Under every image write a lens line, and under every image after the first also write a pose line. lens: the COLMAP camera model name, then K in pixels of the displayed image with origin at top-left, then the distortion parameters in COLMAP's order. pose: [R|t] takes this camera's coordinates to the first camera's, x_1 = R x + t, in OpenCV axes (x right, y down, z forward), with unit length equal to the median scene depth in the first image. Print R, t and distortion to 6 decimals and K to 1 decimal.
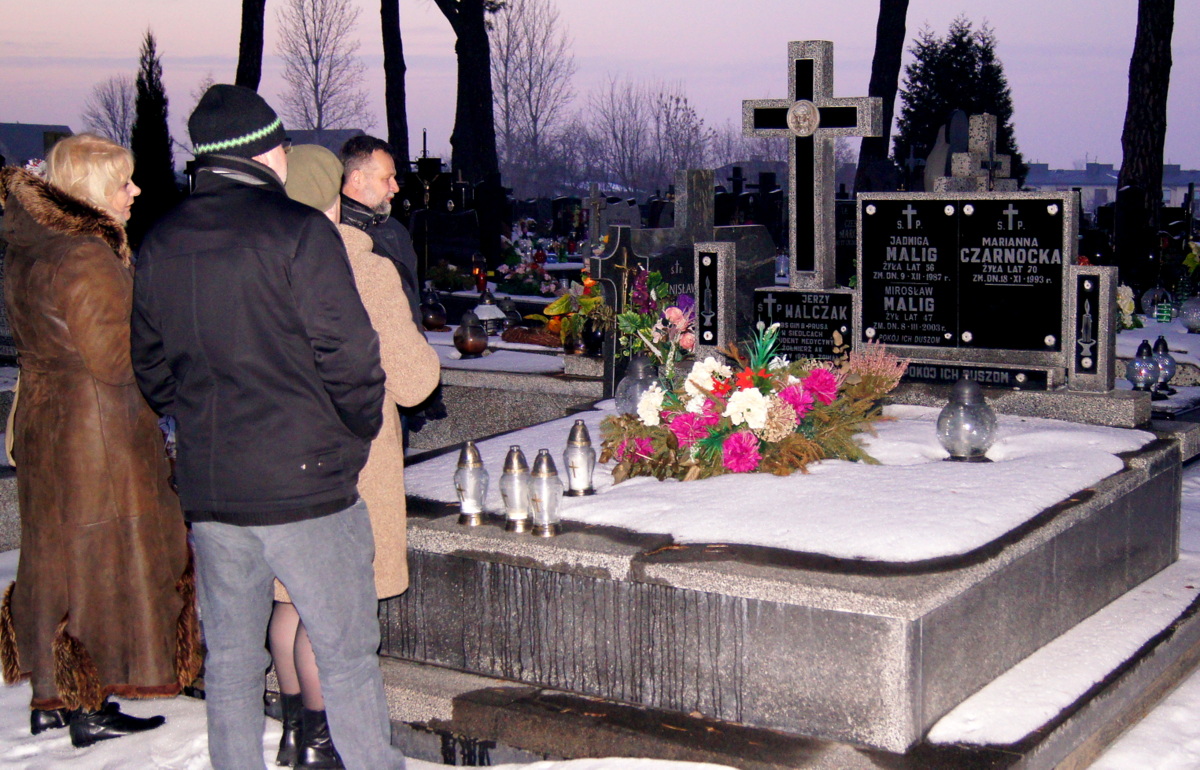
lens RADIAL K [[1556.7, 0, 600.9], [0, 1556.7, 386.8], [0, 0, 1]] dist [-0.069148, 0.000000]
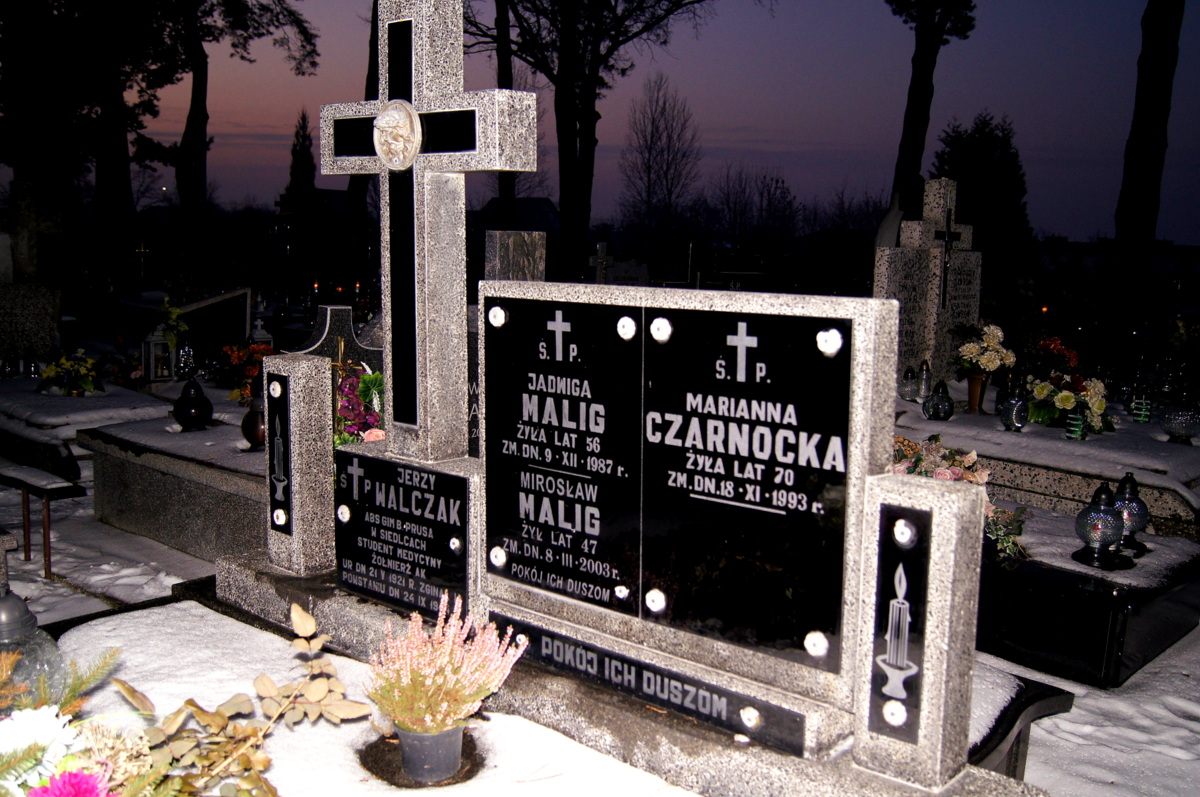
lens RADIAL K [[1097.3, 0, 589.9], [0, 1097.3, 380.2], [0, 0, 1]] dist [-0.064507, 0.005846]
pose [[0.990336, 0.044278, -0.131431, 0.251188], [-0.044622, 0.999004, 0.000329, -0.095393], [0.131314, 0.005539, 0.991325, 0.656966]]
